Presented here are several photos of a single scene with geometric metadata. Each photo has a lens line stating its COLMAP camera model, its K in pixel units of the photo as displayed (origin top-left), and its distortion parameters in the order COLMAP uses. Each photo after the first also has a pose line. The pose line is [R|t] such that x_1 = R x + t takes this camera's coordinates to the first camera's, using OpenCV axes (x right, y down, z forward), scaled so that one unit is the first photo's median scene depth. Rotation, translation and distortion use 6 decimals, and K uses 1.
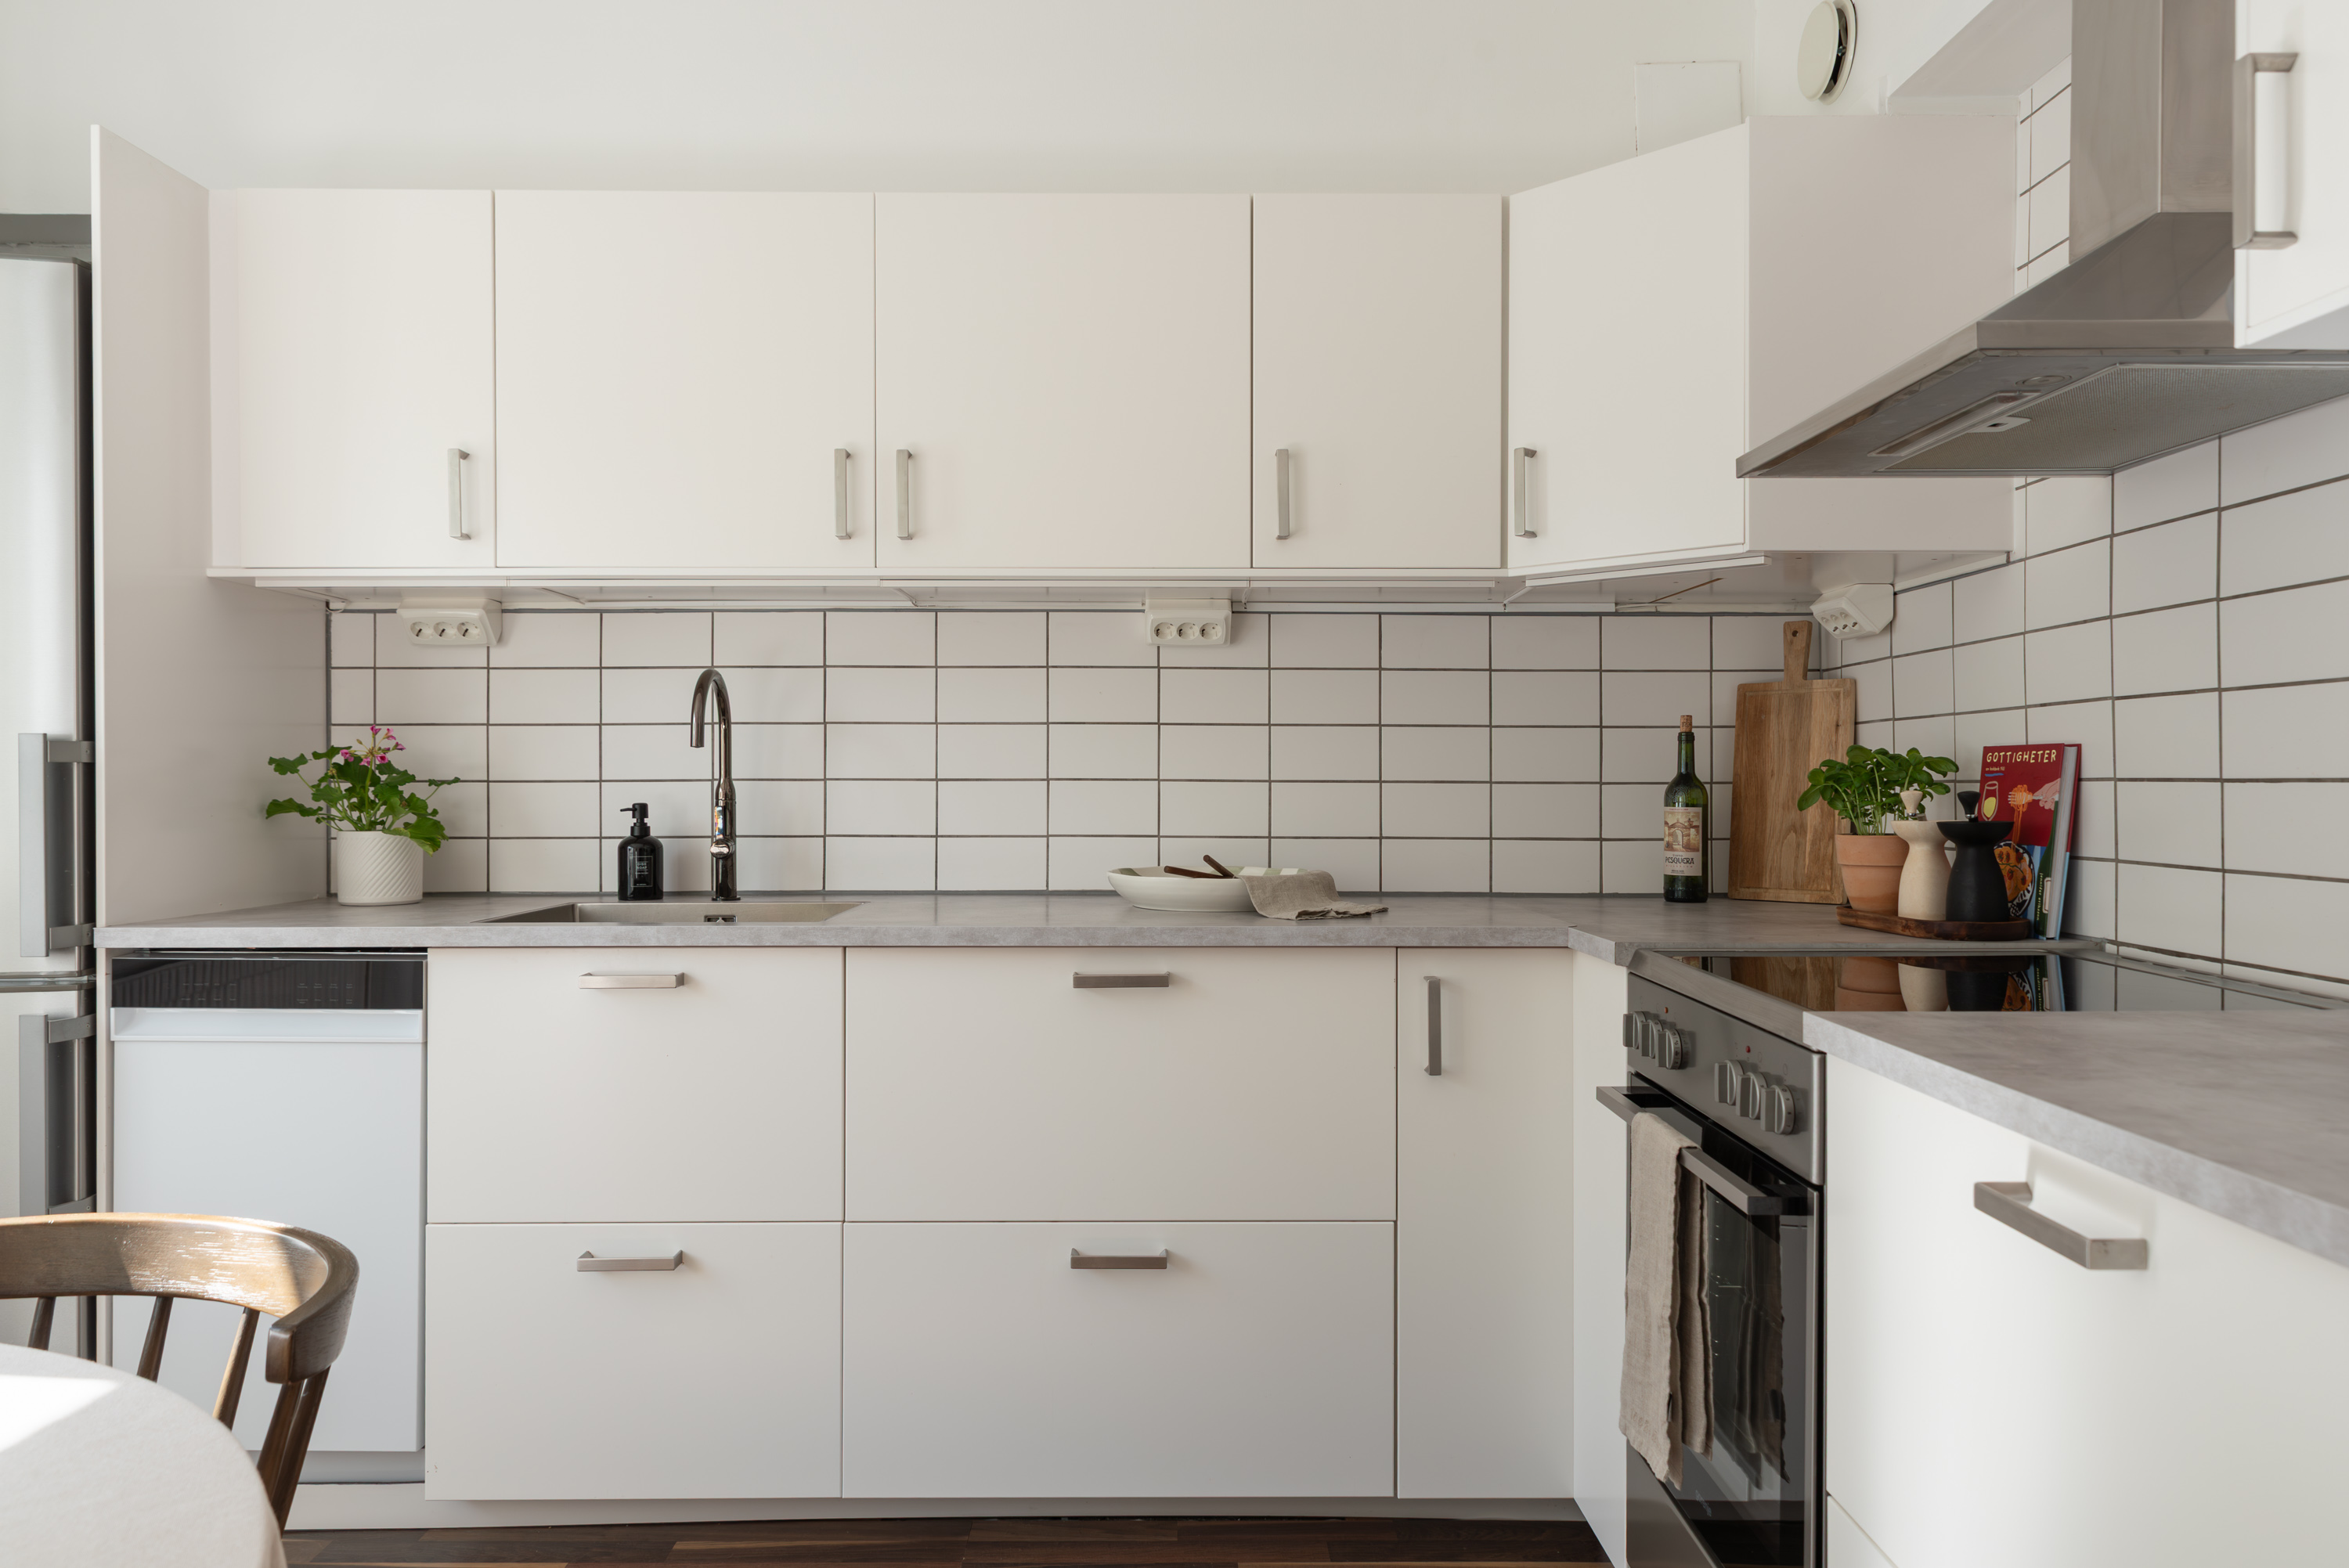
lens RADIAL K [[1585.6, 0, 1186.4], [0, 1585.6, 781.0], [0, 0, 1]] dist [0.003355, -0.008736]
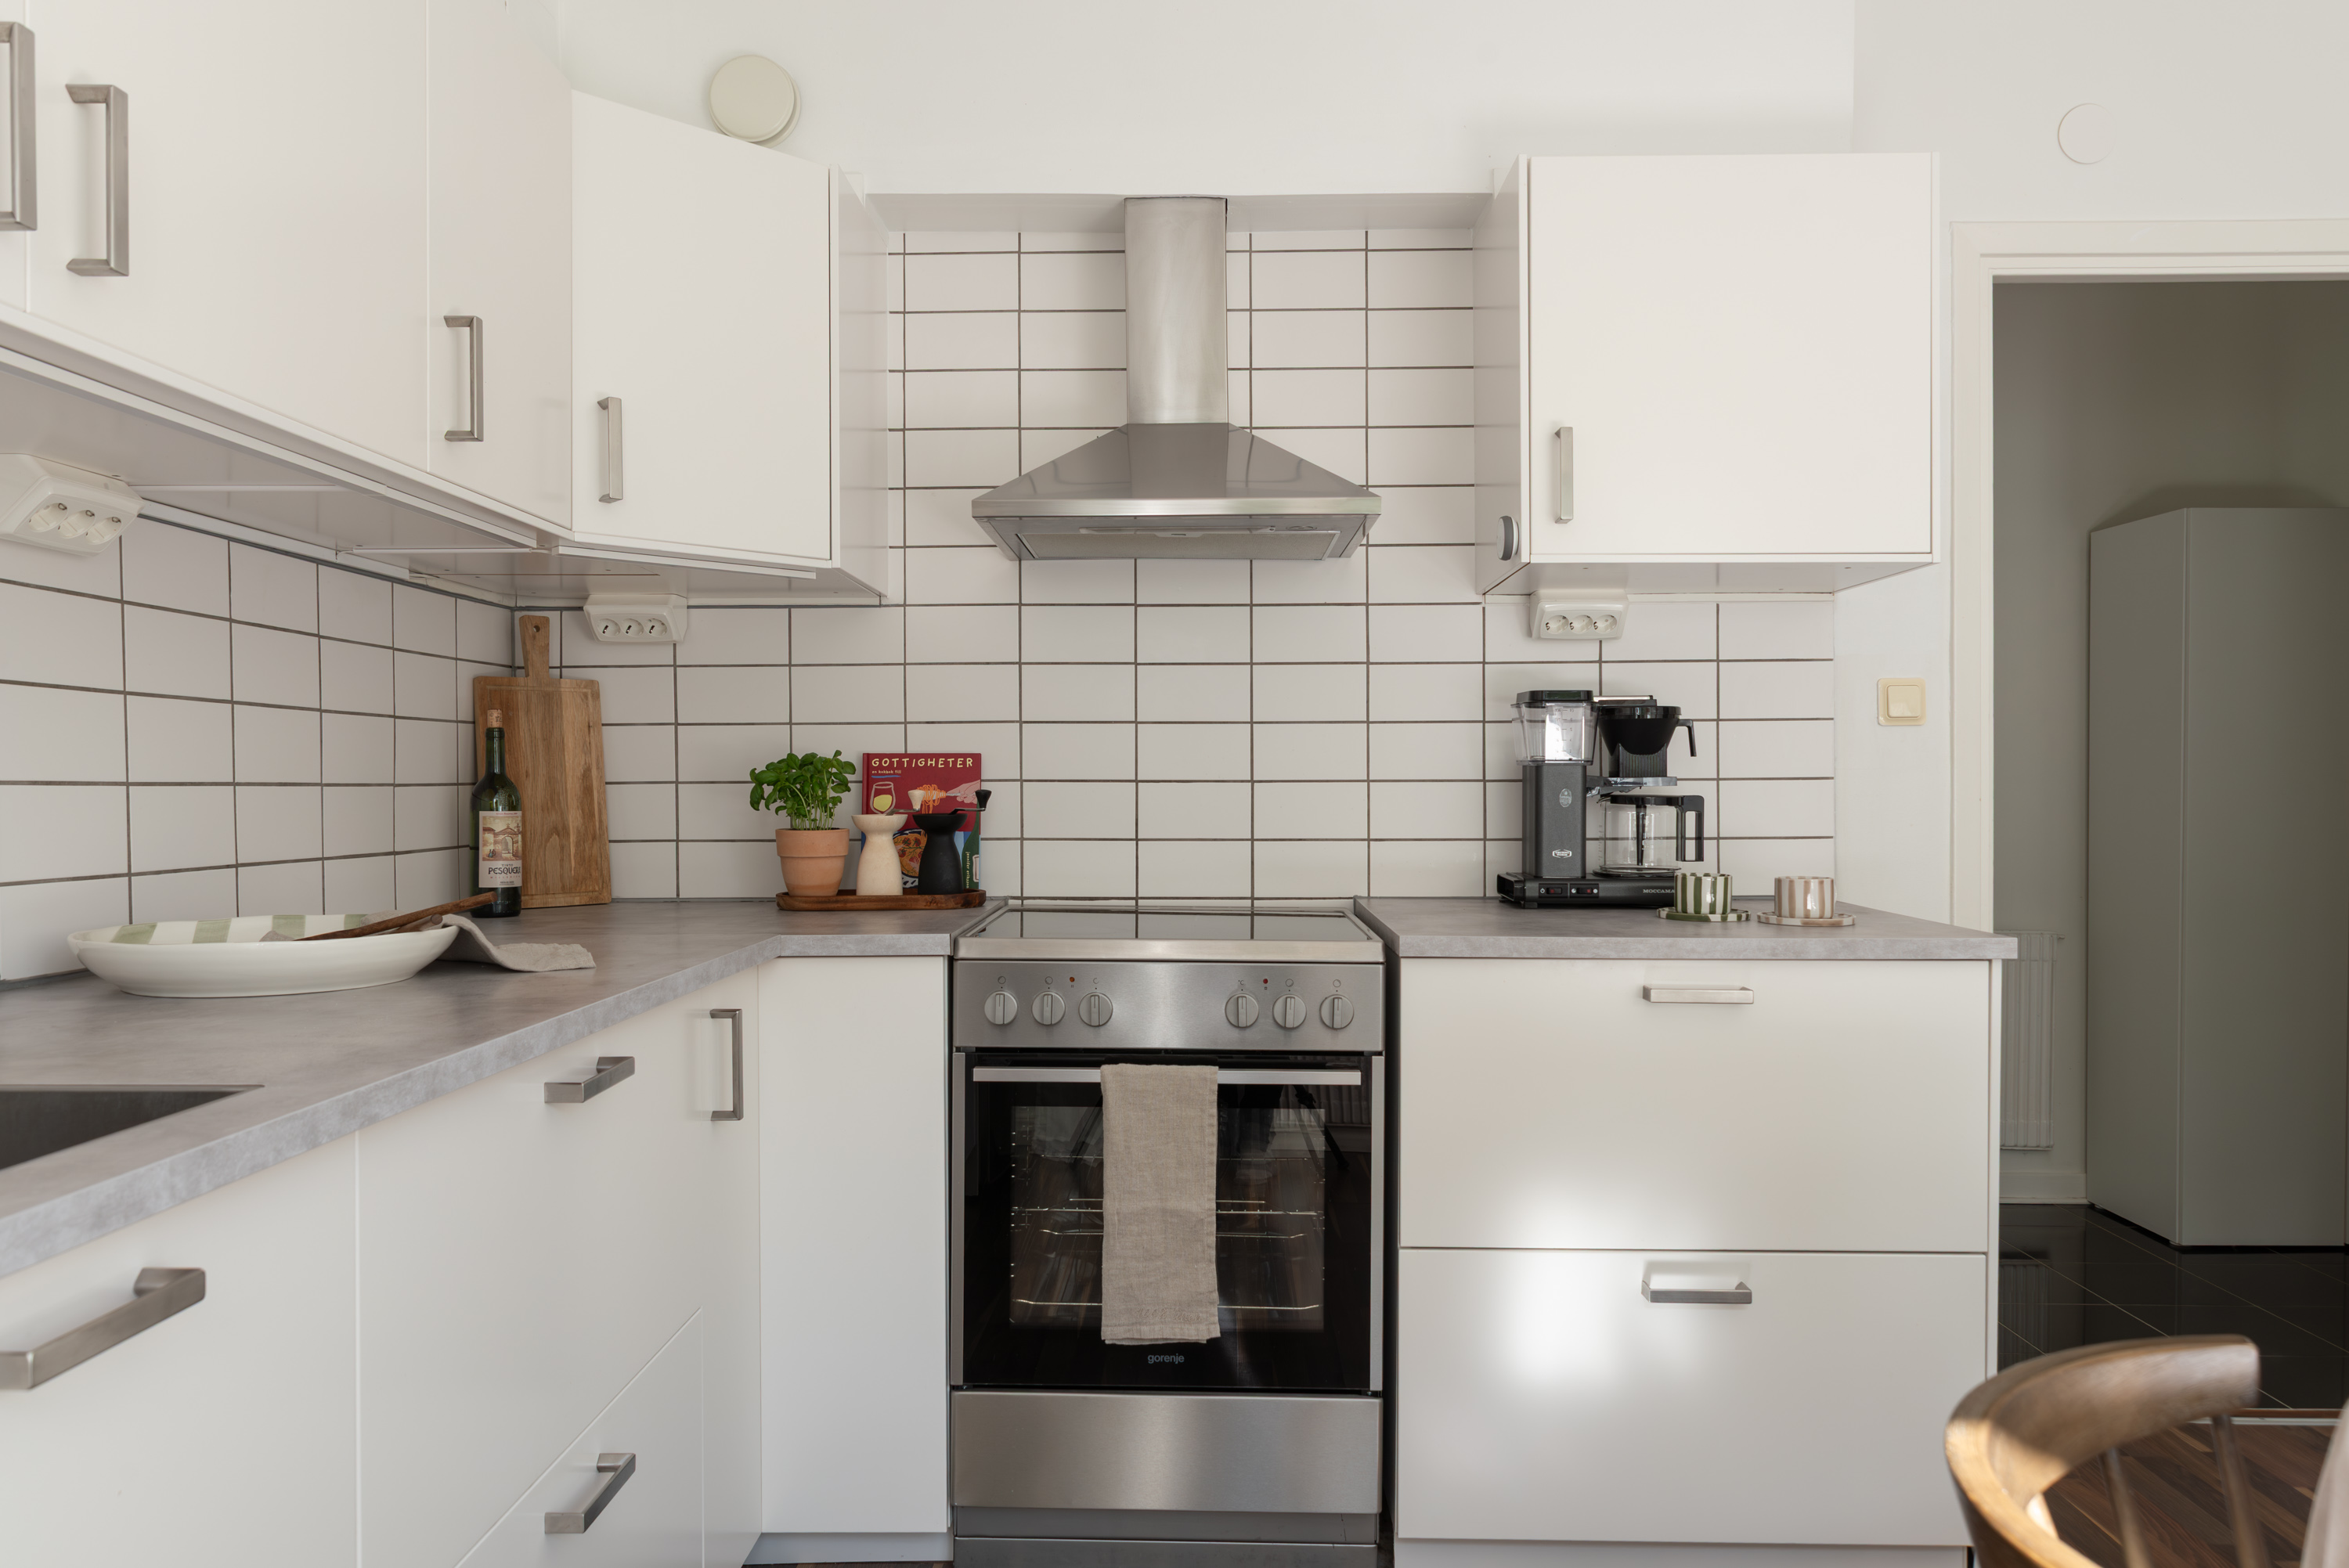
lens RADIAL K [[1585.6, 0, 1184.4], [0, 1585.6, 793.2], [0, 0, 1]] dist [0.003355, -0.008736]
pose [[0.023914, -0.005906, 0.999697, -0.691935], [0.002448, 0.999980, 0.005849, 0.002374], [-0.999711, 0.002307, 0.023928, 0.707447]]
